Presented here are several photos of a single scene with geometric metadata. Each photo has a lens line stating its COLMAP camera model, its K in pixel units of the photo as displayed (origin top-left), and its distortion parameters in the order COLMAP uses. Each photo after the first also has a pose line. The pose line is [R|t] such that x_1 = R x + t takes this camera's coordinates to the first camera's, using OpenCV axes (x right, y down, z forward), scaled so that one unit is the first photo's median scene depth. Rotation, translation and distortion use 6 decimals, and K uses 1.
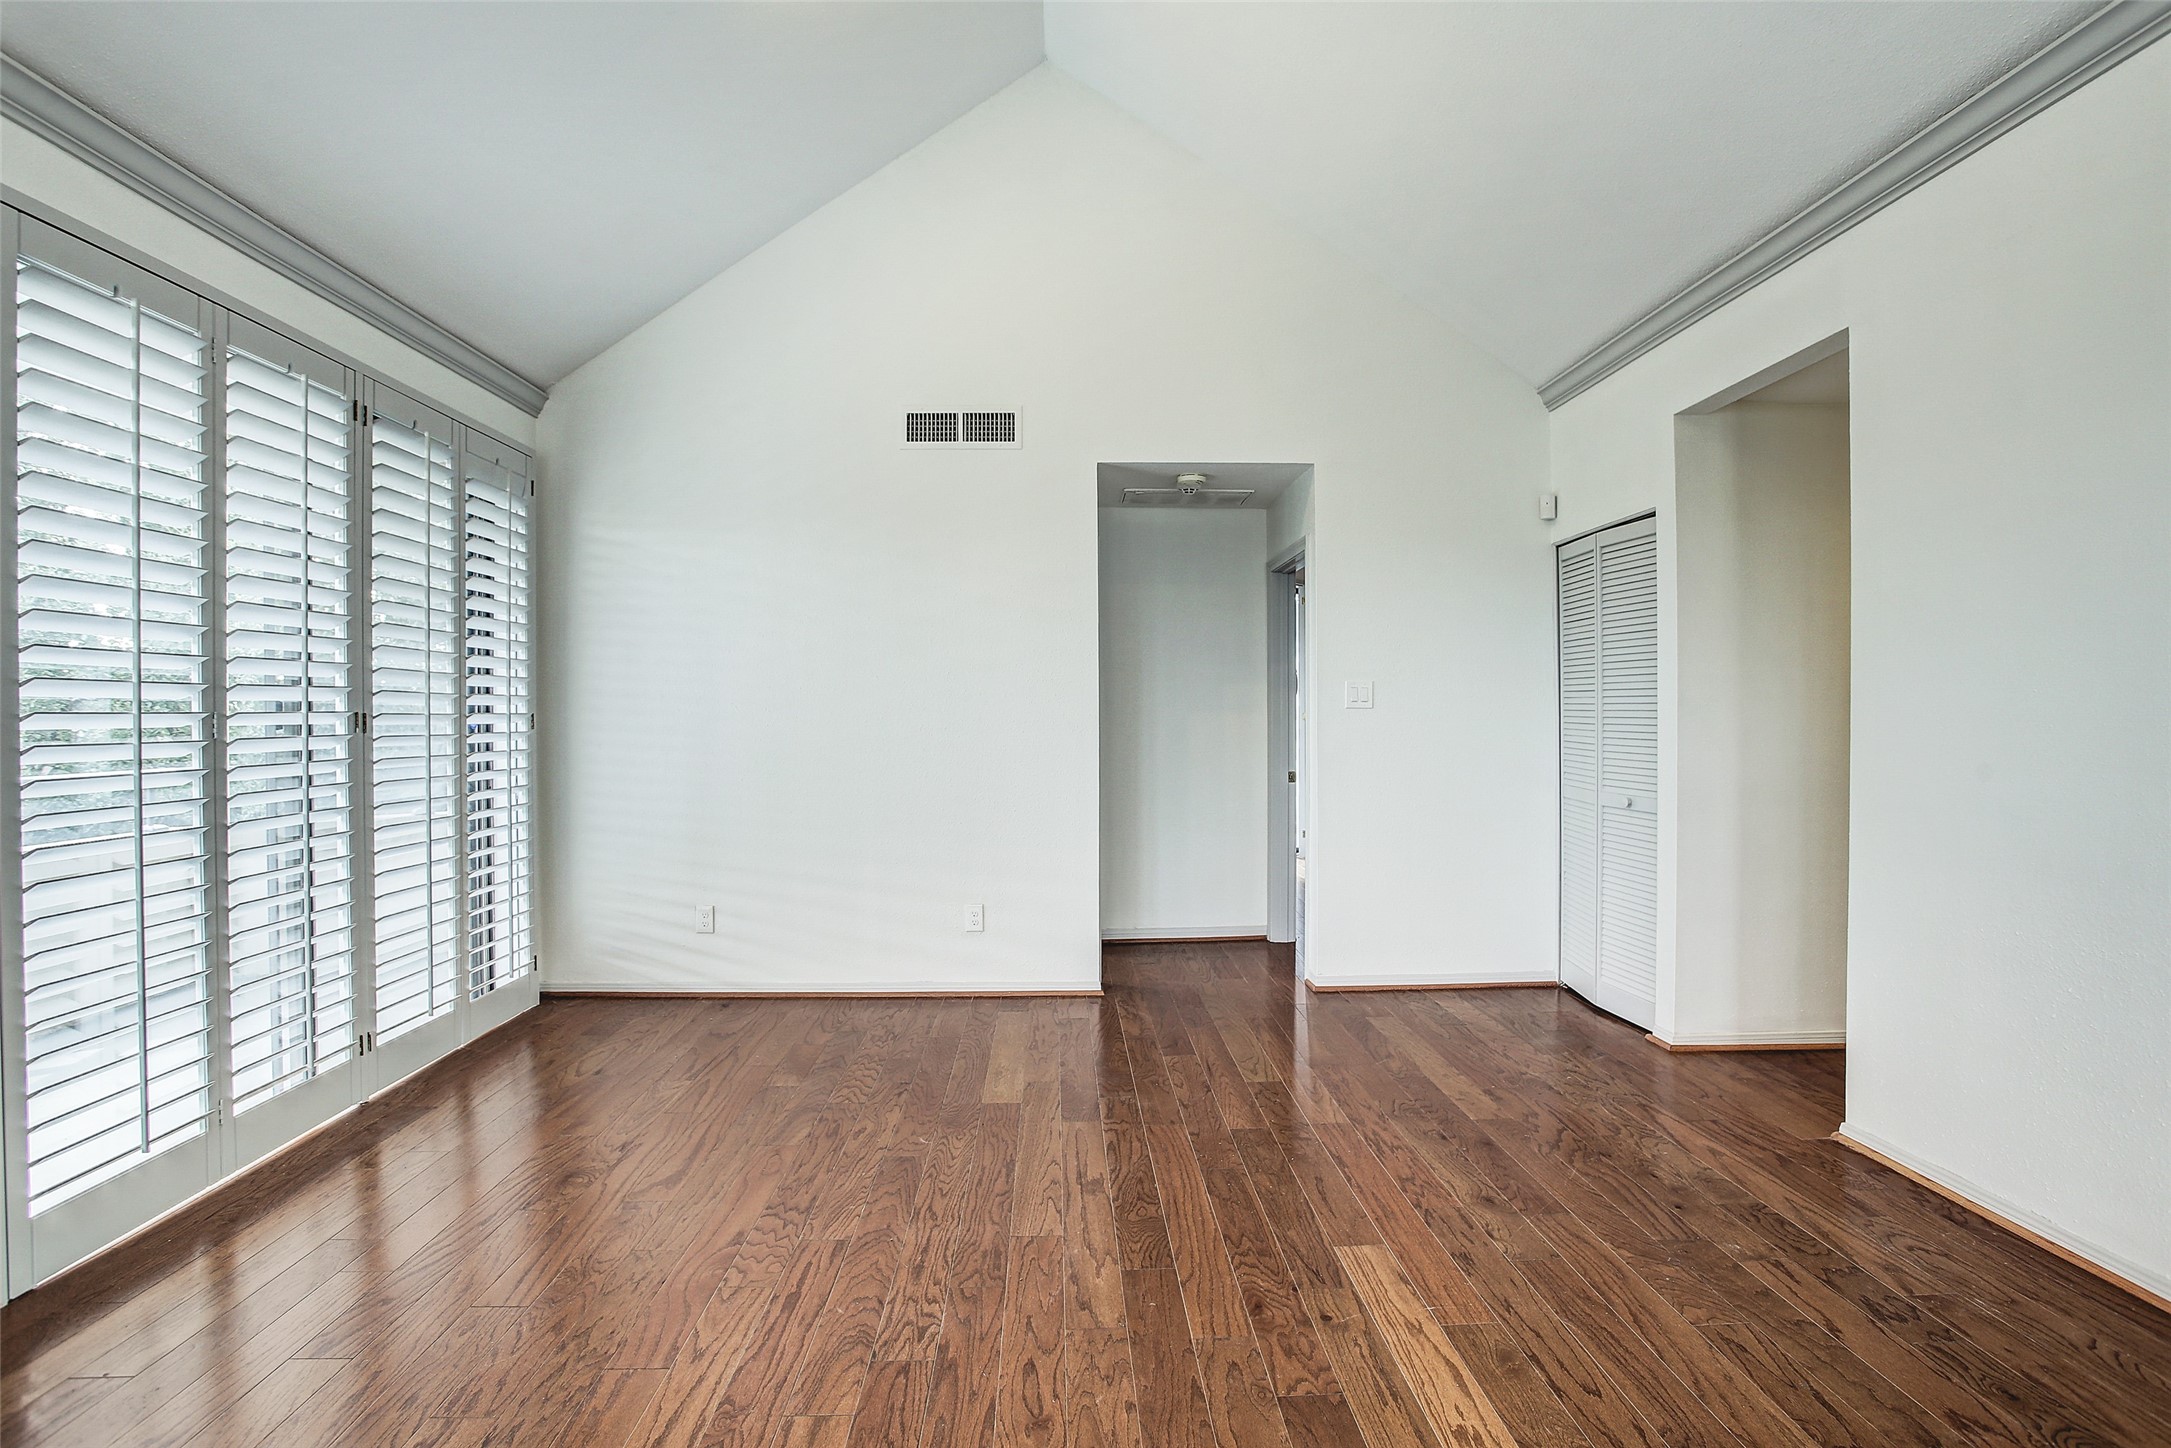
lens RADIAL K [[1090.1, 0, 1089.7], [0, 1090.1, 723.2], [0, 0, 1]] dist [-0.056683, 0.007189]
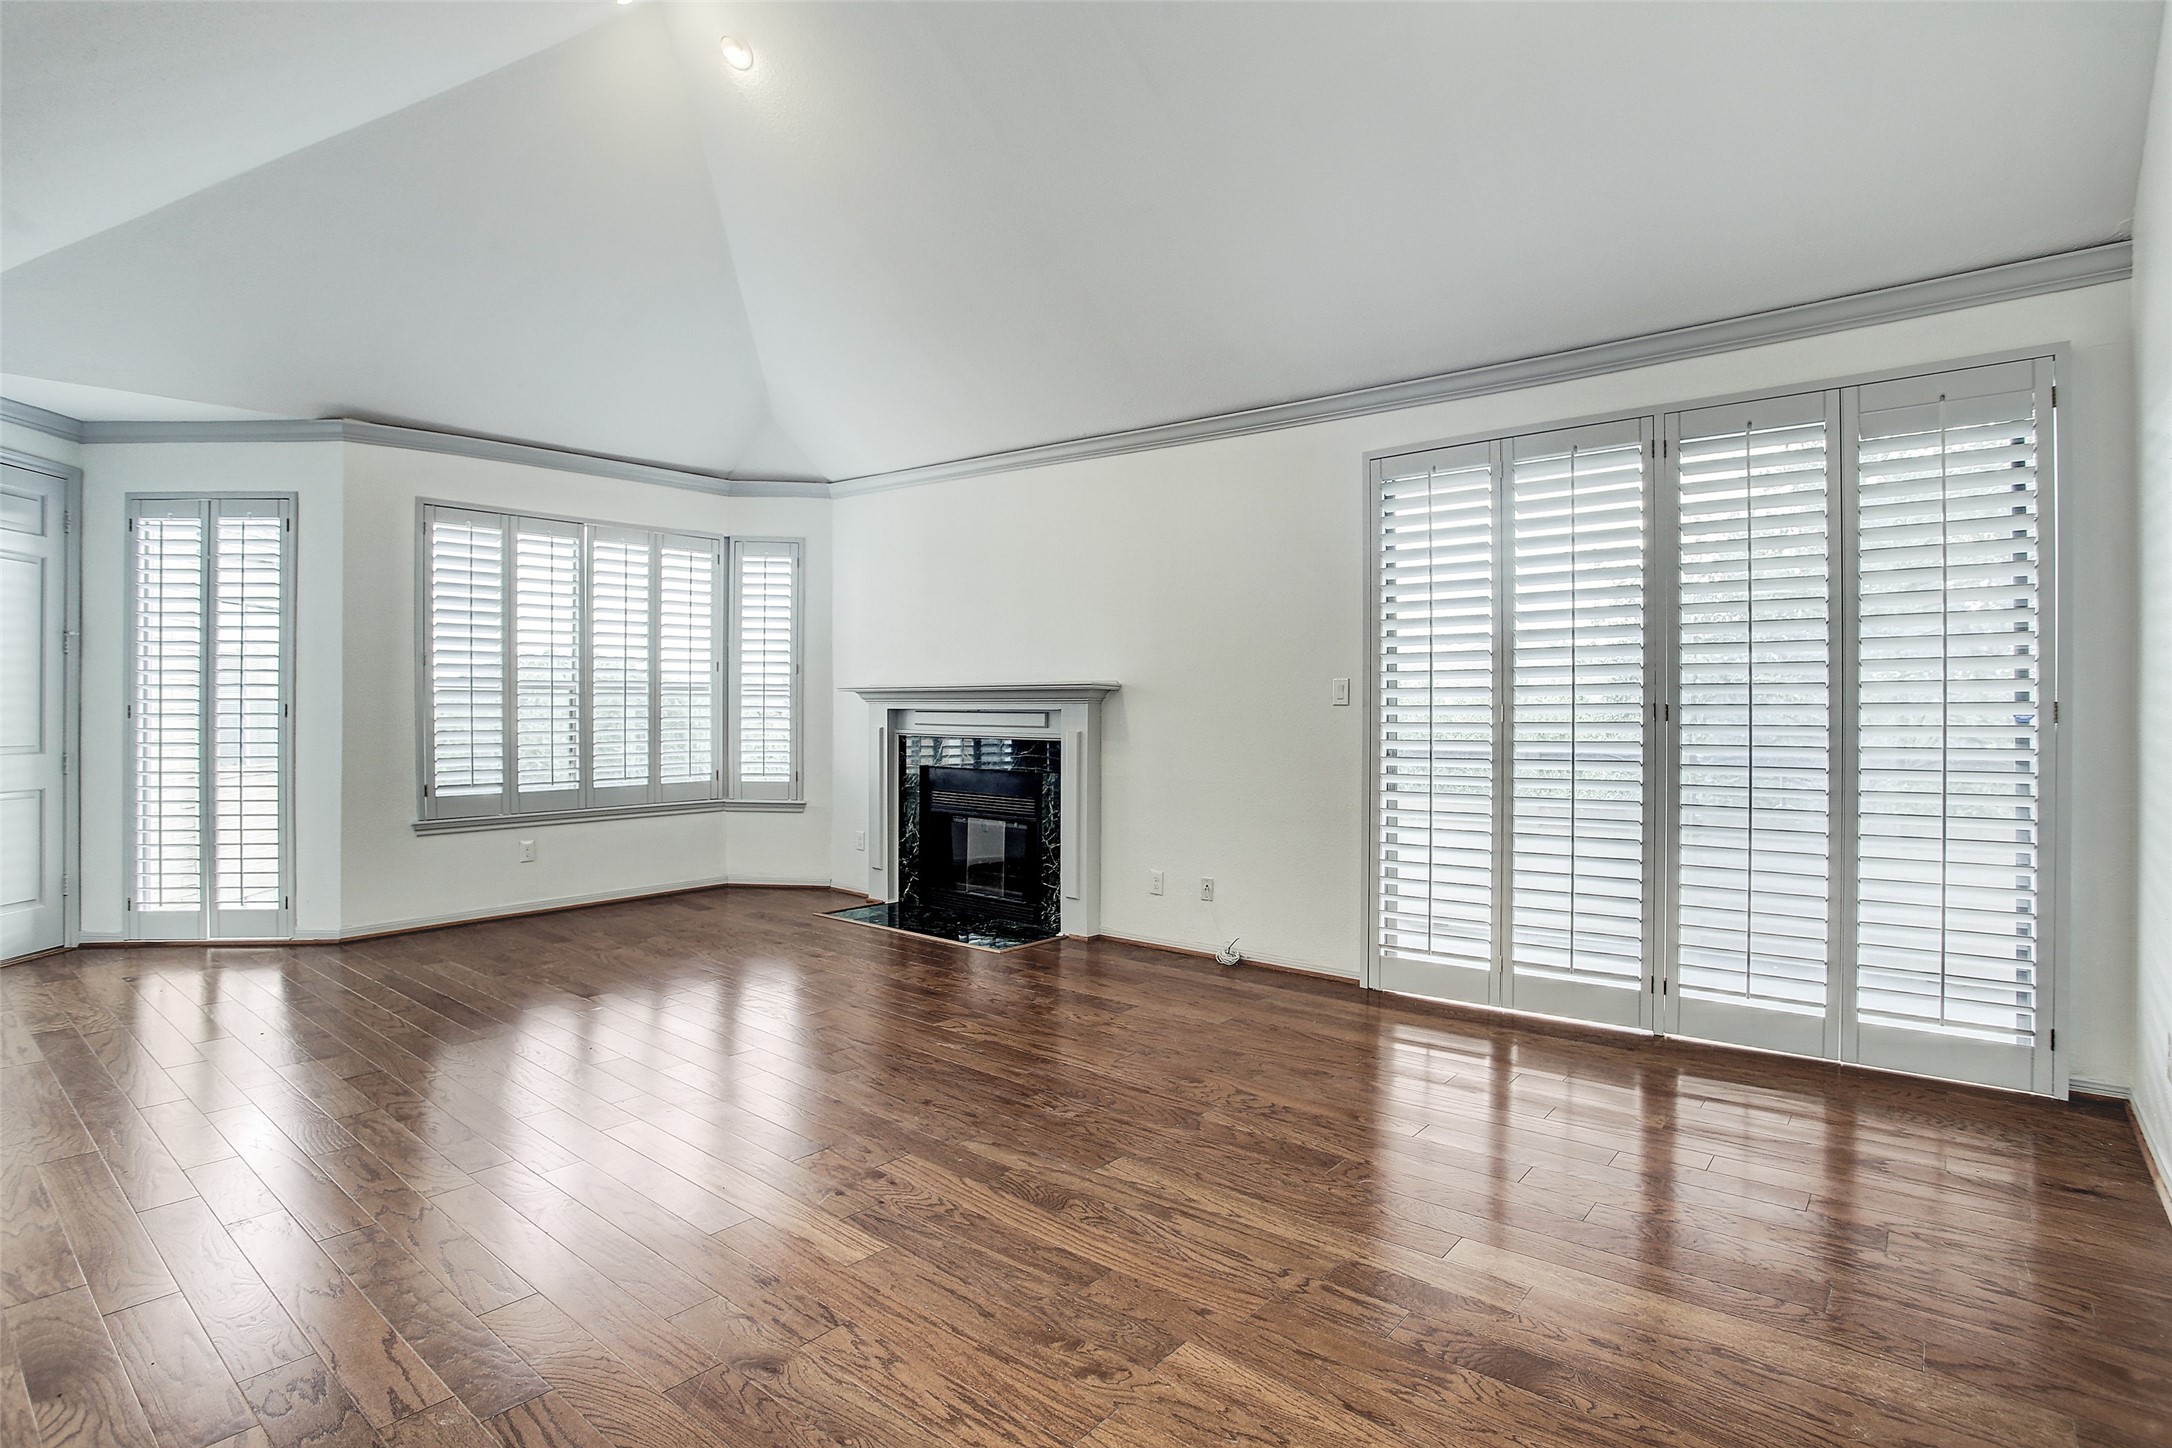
lens RADIAL K [[1090.6, 0, 1087.4], [0, 1090.6, 712.4], [0, 0, 1]] dist [-0.056683, 0.007189]
pose [[-0.669348, 0.005346, -0.742930, 0.619827], [0.002470, 0.999985, 0.004970, -0.007365], [0.742945, 0.001491, -0.669351, 1.330010]]
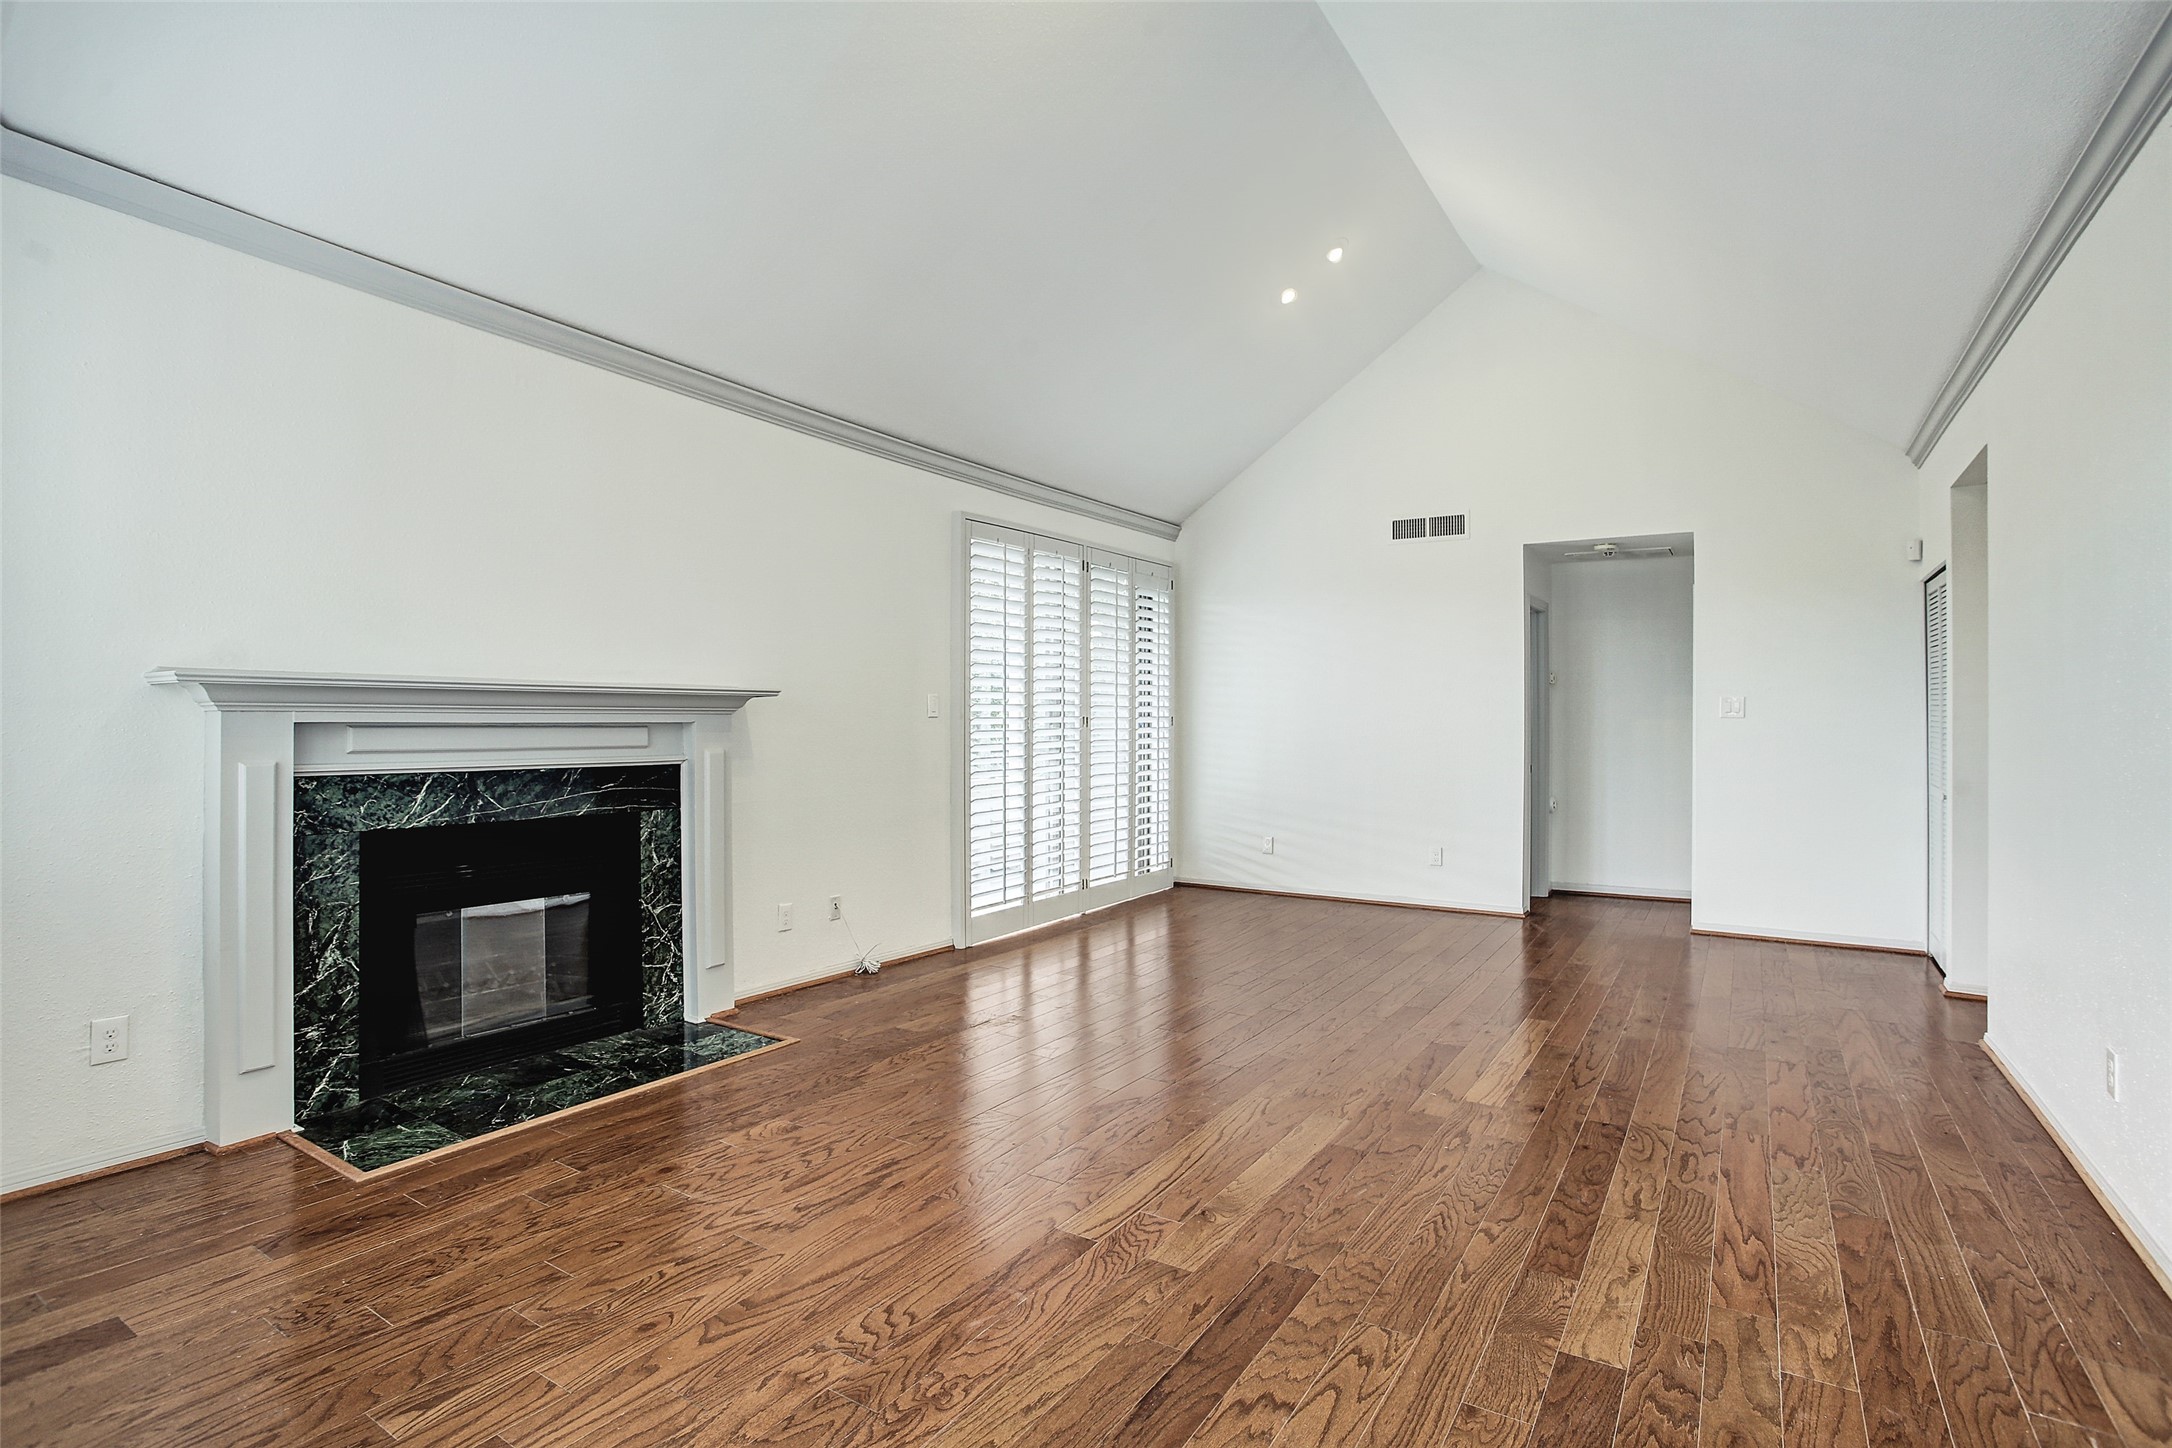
lens RADIAL K [[1090.6, 0, 1089.2], [0, 1090.6, 711.9], [0, 0, 1]] dist [-0.056683, 0.007189]
pose [[0.828607, 0.007398, -0.559782, 0.463699], [-0.009577, 0.999954, -0.000961, -0.017927], [0.559749, 0.006158, 0.828640, -0.691467]]
